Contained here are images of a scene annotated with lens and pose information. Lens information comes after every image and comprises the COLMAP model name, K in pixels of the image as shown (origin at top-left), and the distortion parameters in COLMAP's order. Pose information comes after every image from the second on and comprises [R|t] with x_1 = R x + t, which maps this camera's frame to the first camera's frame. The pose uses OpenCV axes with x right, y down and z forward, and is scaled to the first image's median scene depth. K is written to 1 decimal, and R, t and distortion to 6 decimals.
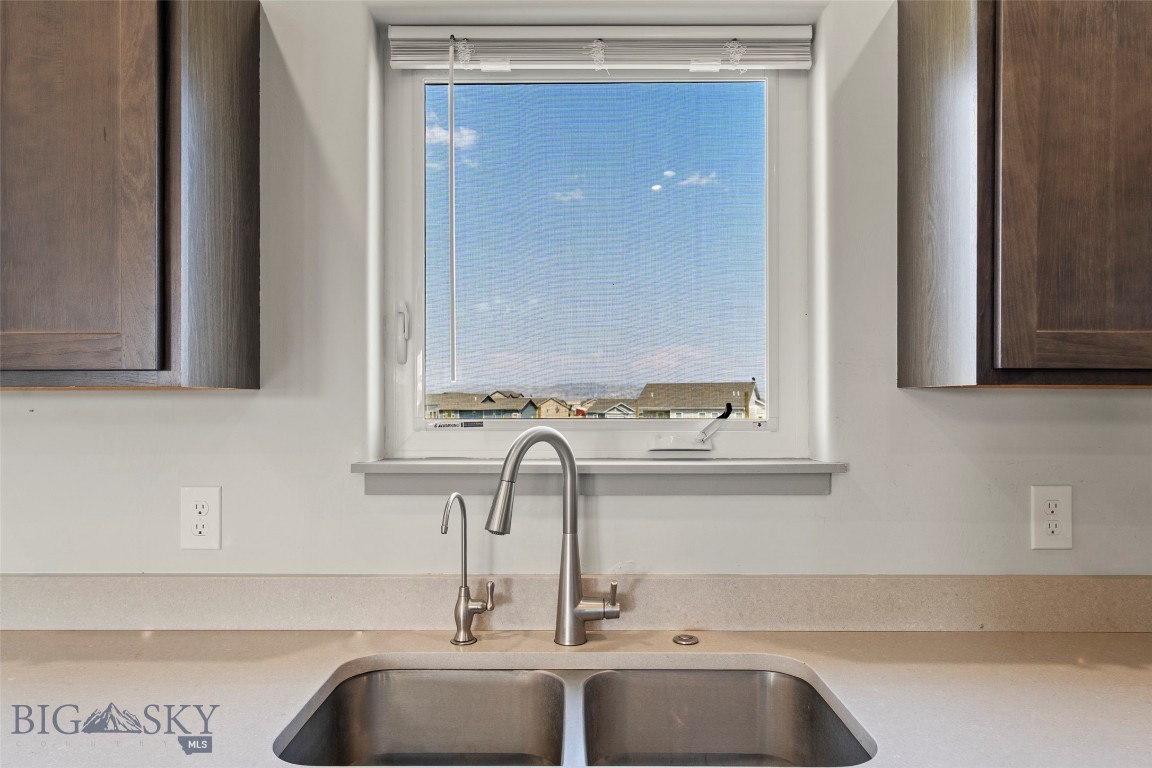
lens RADIAL K [[747.2, 0, 570.9], [0, 747.2, 397.0], [0, 0, 1]] dist [-0.001734, -0.000392]
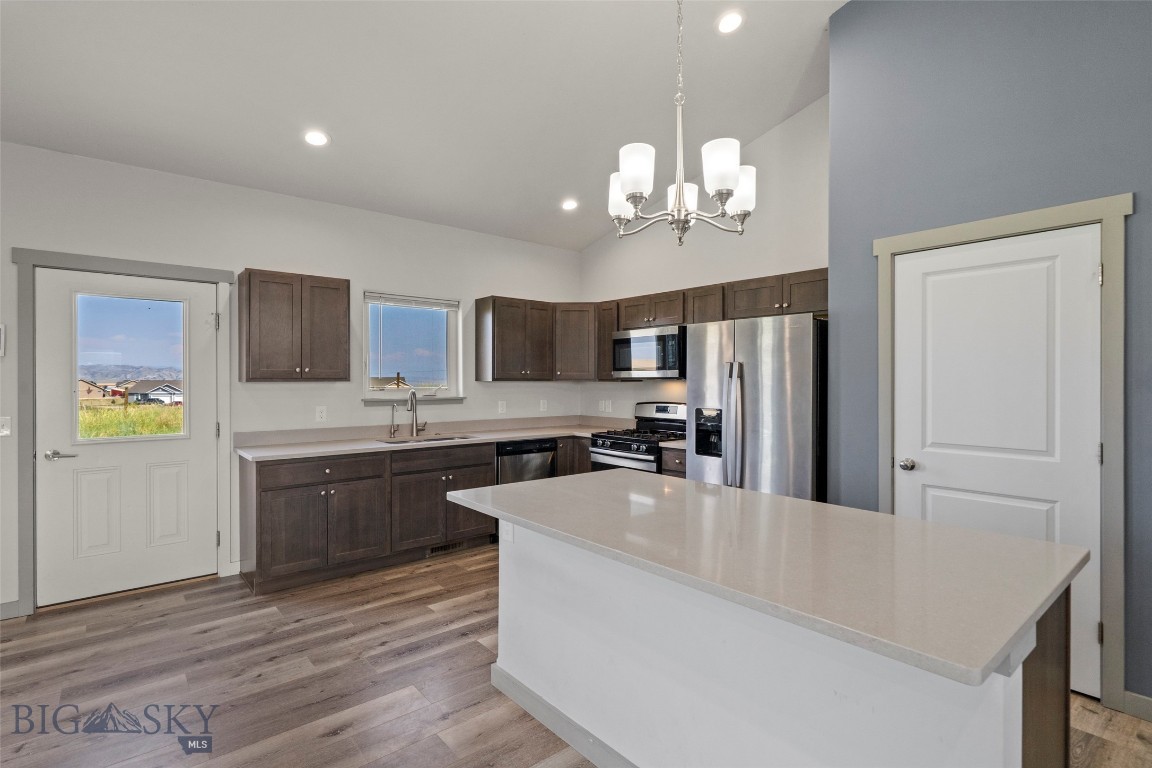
lens RADIAL K [[558.1, 0, 576.0], [0, 558.1, 384.0], [0, 0, 1]] dist [0.000264, 0.000411]
pose [[0.756314, -0.003839, 0.654198, -1.364635], [-0.002237, 0.999962, 0.008454, -0.023882], [-0.654205, -0.007857, 0.756276, -2.051895]]
